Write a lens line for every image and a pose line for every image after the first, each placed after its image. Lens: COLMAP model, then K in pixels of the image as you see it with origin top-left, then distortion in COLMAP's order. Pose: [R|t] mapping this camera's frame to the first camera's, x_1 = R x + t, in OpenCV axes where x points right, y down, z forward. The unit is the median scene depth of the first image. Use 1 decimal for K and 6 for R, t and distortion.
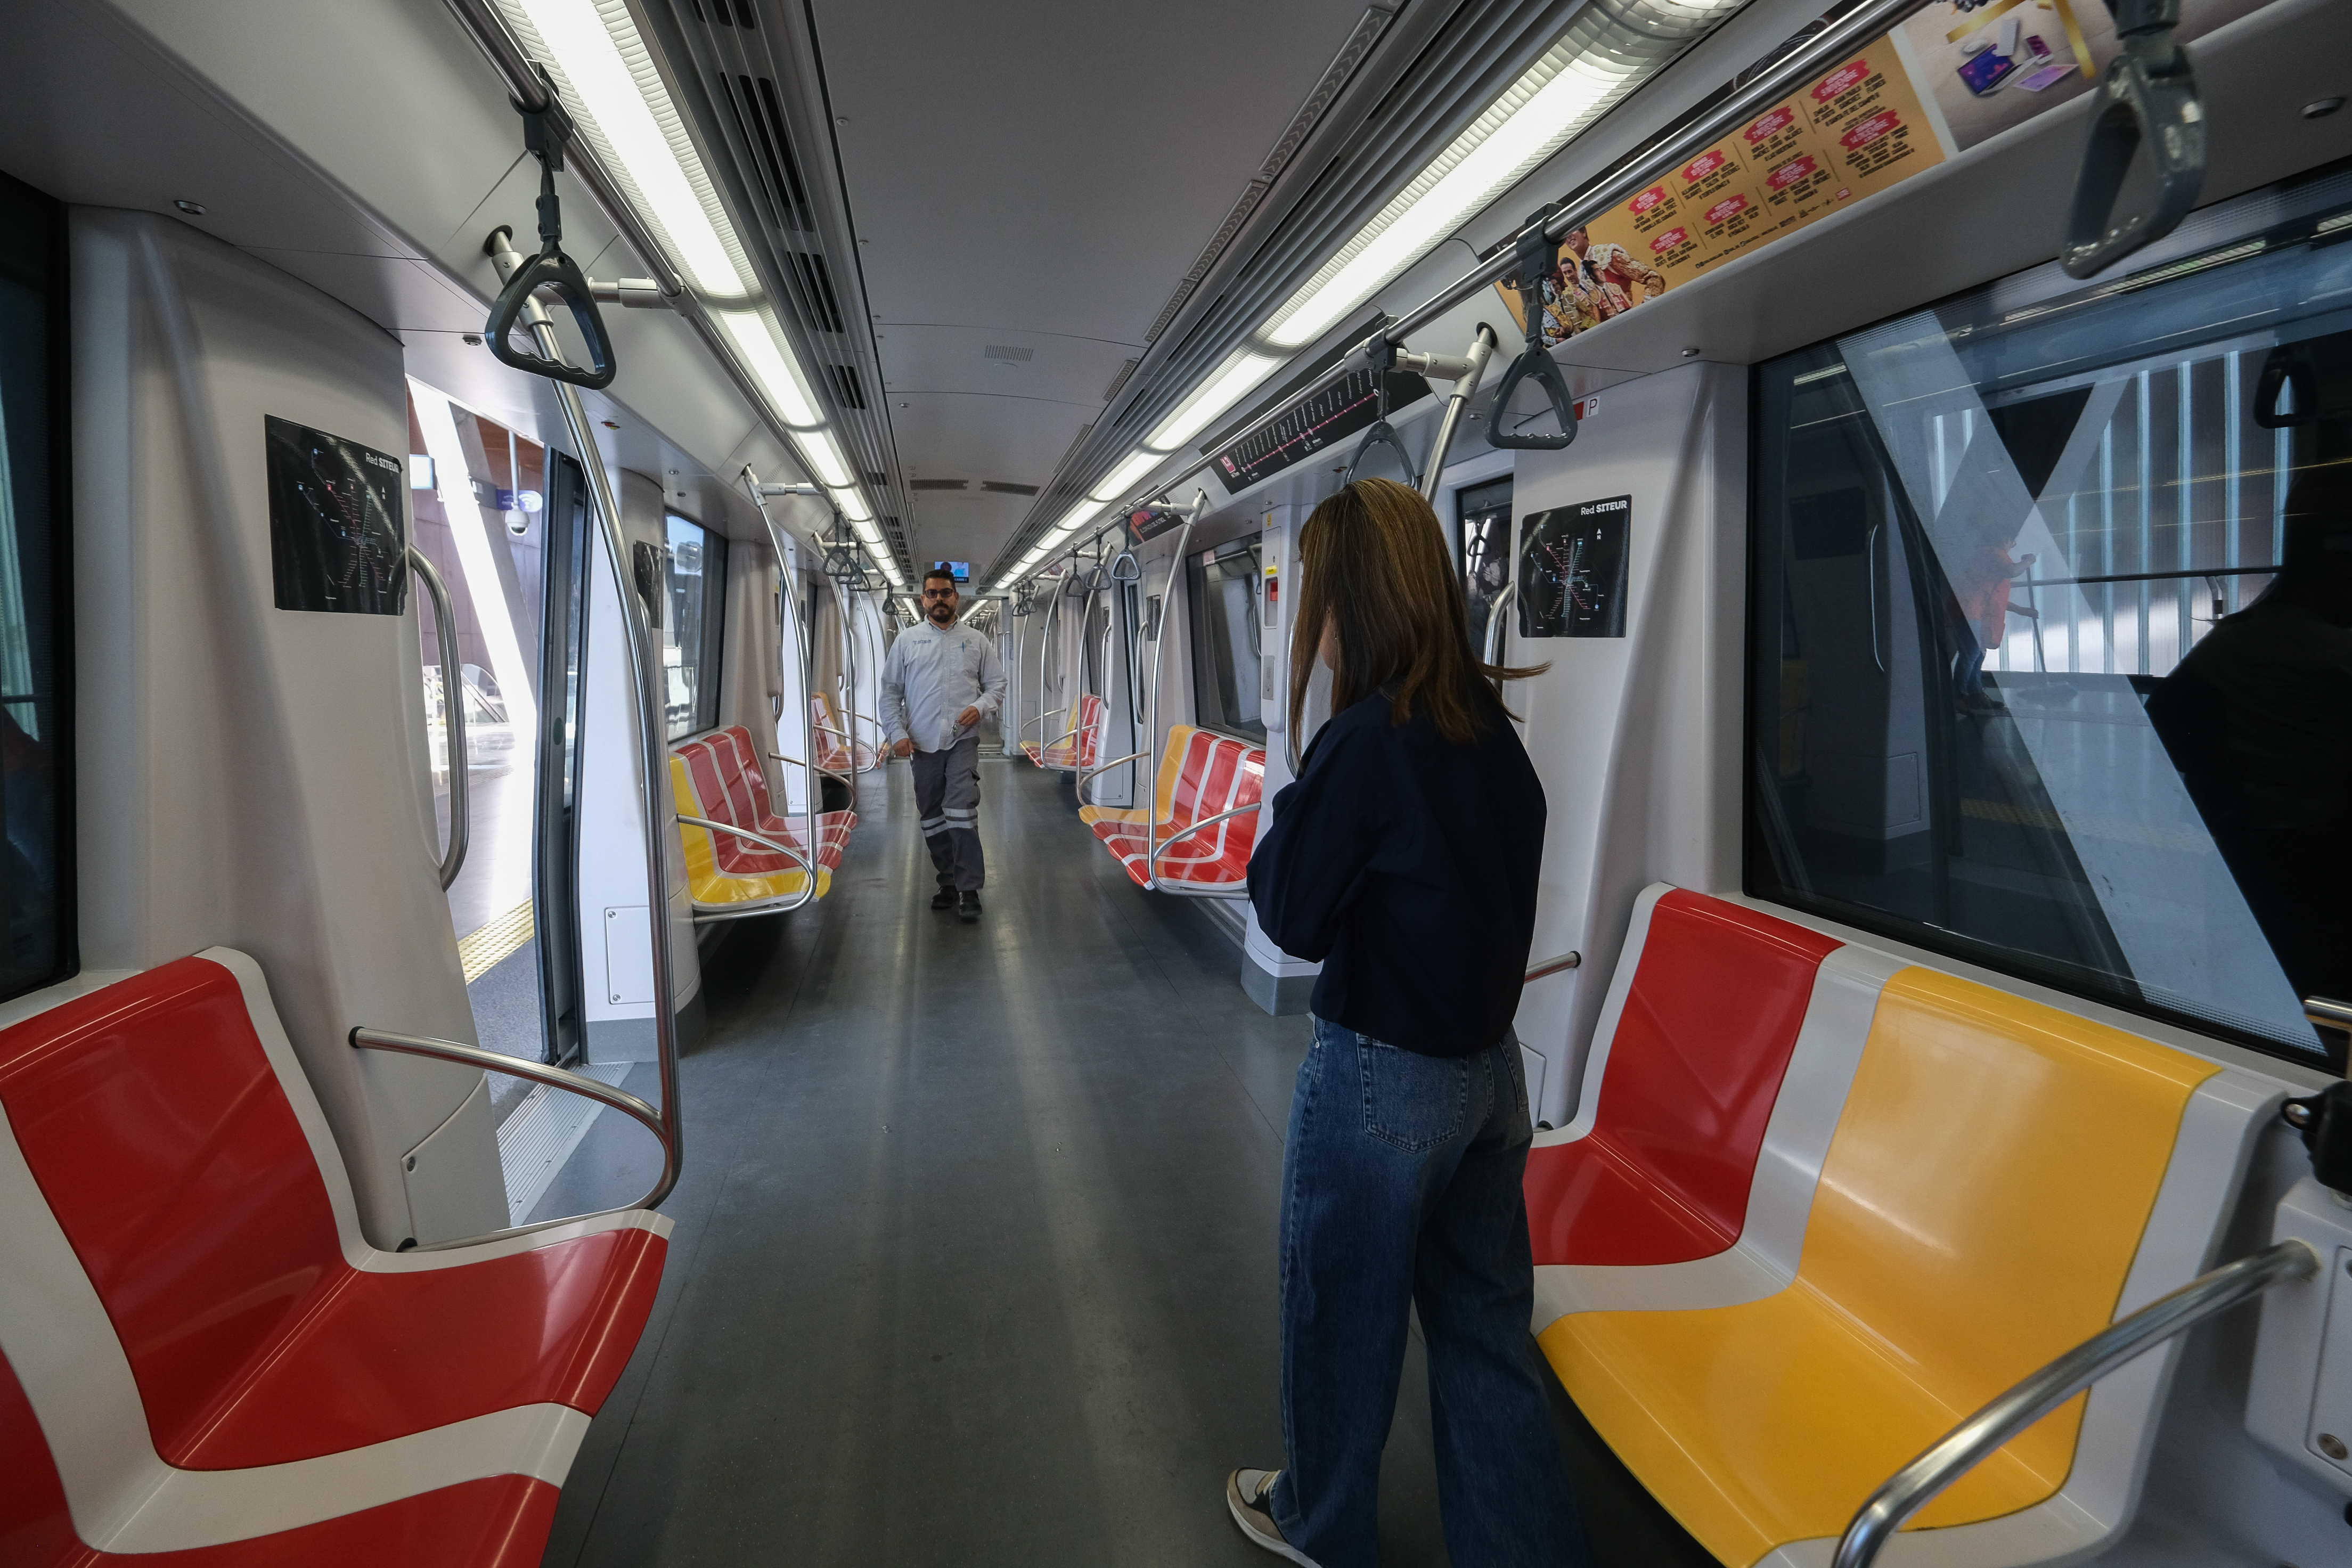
lens RADIAL K [[886.4, 0, 1167.3], [0, 886.4, 725.6], [0, 0, 1]] dist [0.000925, 0.000031]
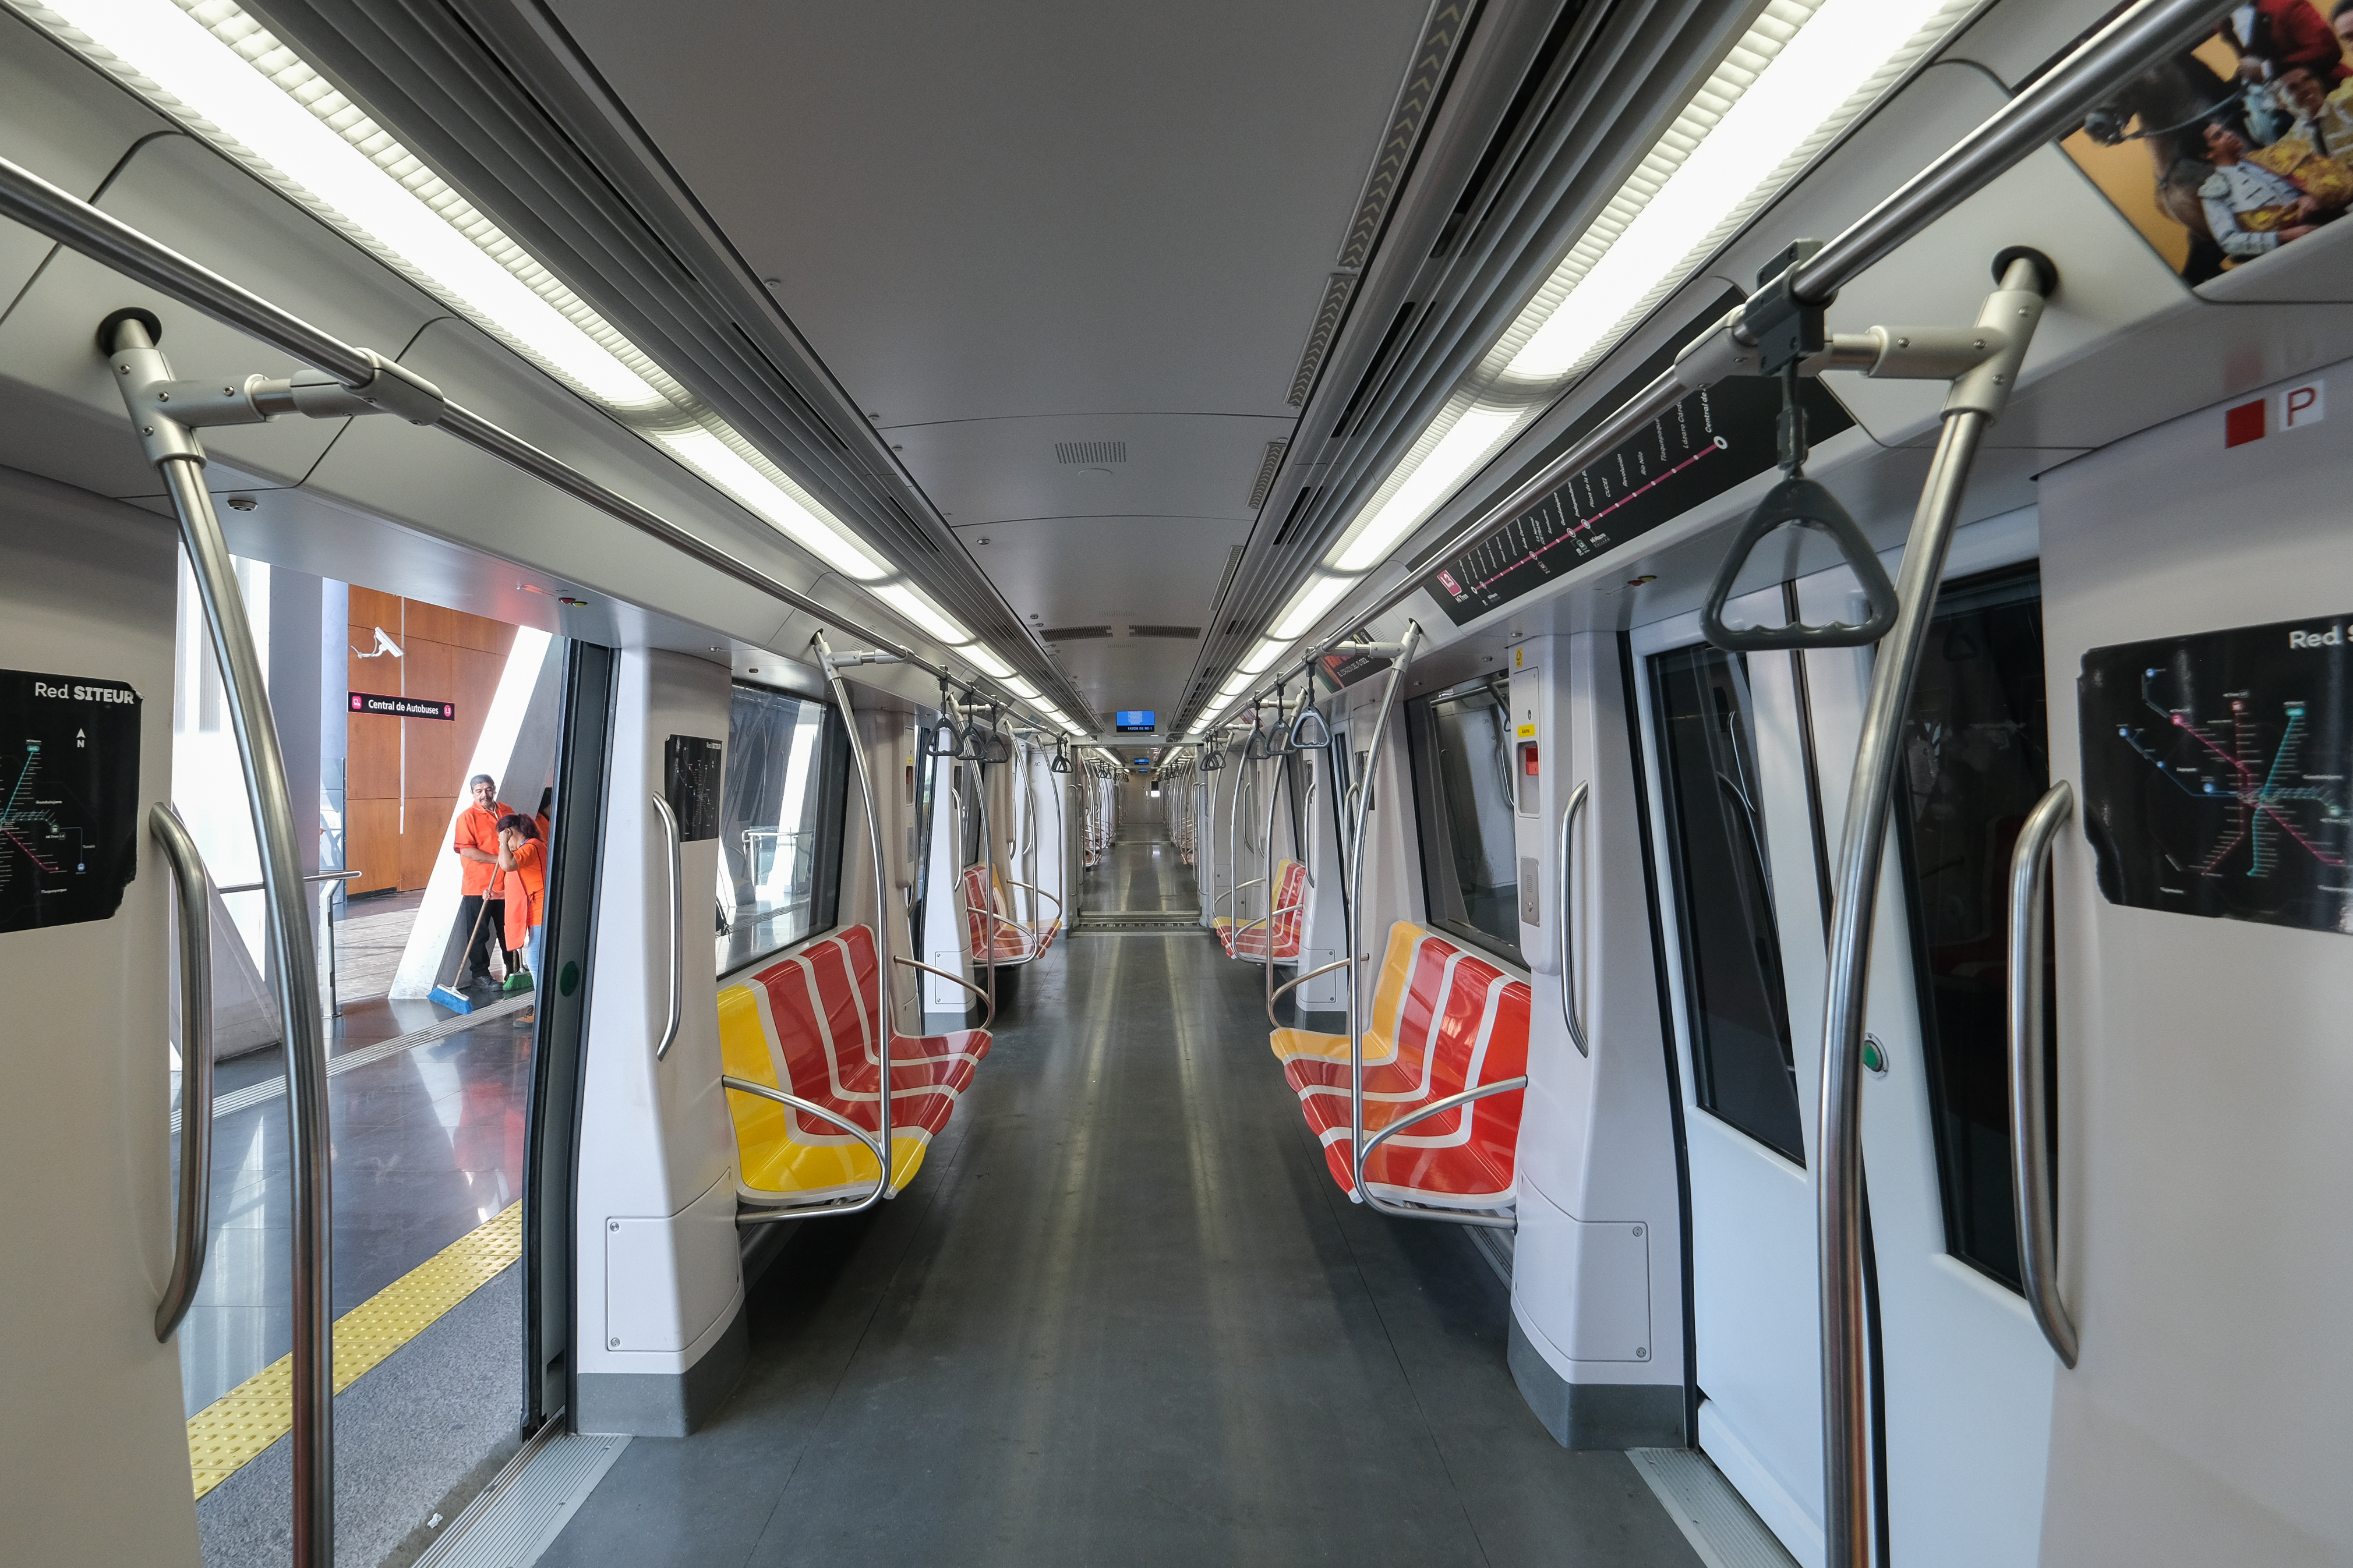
lens RADIAL K [[886.6, 0, 1167.8], [0, 886.6, 725.6], [0, 0, 1]] dist [0.000925, 0.000031]
pose [[0.964328, -0.032892, -0.262659, 0.035515], [-0.001511, 0.991550, -0.129716, -0.100988], [0.264706, 0.125486, 0.956130, 0.314407]]
